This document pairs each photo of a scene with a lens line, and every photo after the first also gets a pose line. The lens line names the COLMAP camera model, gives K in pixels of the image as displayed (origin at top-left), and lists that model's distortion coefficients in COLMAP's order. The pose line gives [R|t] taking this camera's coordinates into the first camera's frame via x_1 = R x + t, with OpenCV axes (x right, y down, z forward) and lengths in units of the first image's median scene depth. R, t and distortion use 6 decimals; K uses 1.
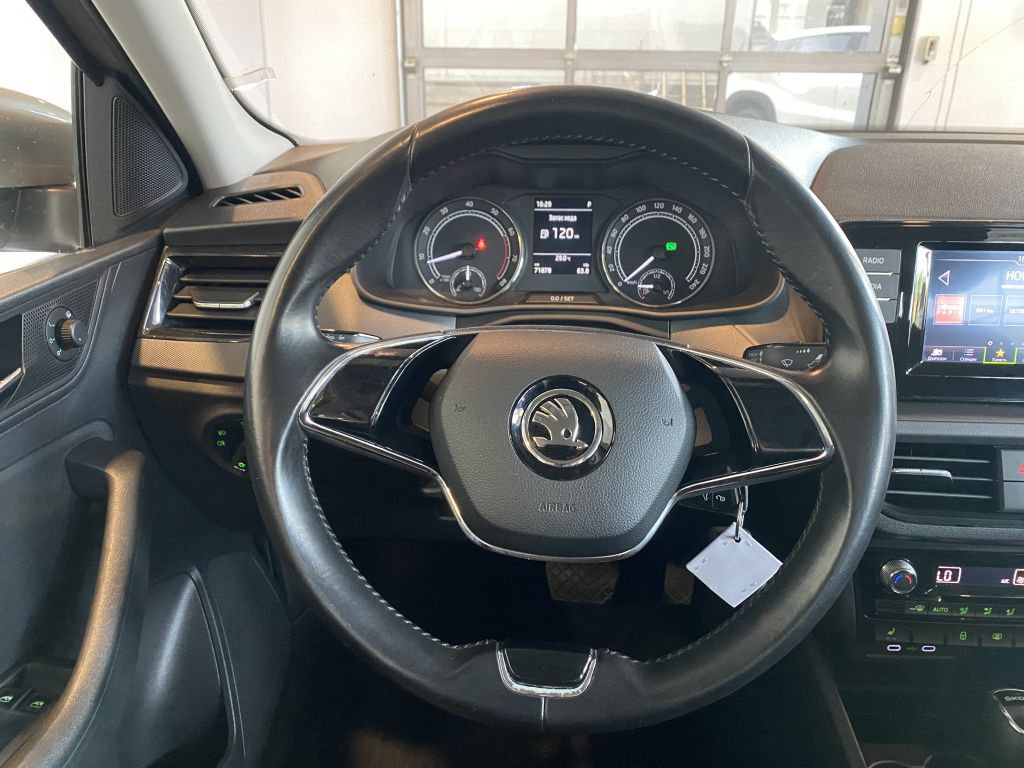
lens RADIAL K [[769.0, 0, 497.6], [0, 769.0, 415.4], [0, 0, 1]] dist [0.018757, -0.053779]
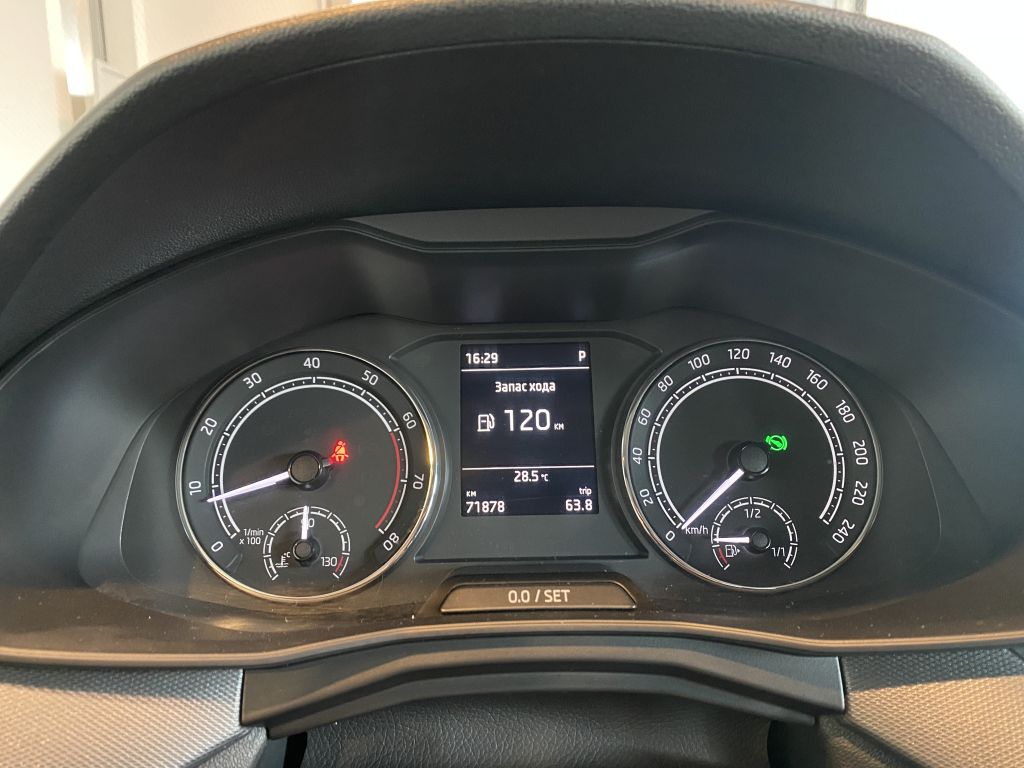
lens RADIAL K [[769.0, 0, 502.7], [0, 769.0, 384.7], [0, 0, 1]] dist [0.018757, -0.053779]
pose [[0.997411, -0.031116, 0.064833, 0.043278], [0.045522, 0.971110, -0.234250, -0.156390], [-0.055671, 0.236595, 0.970012, 0.577307]]
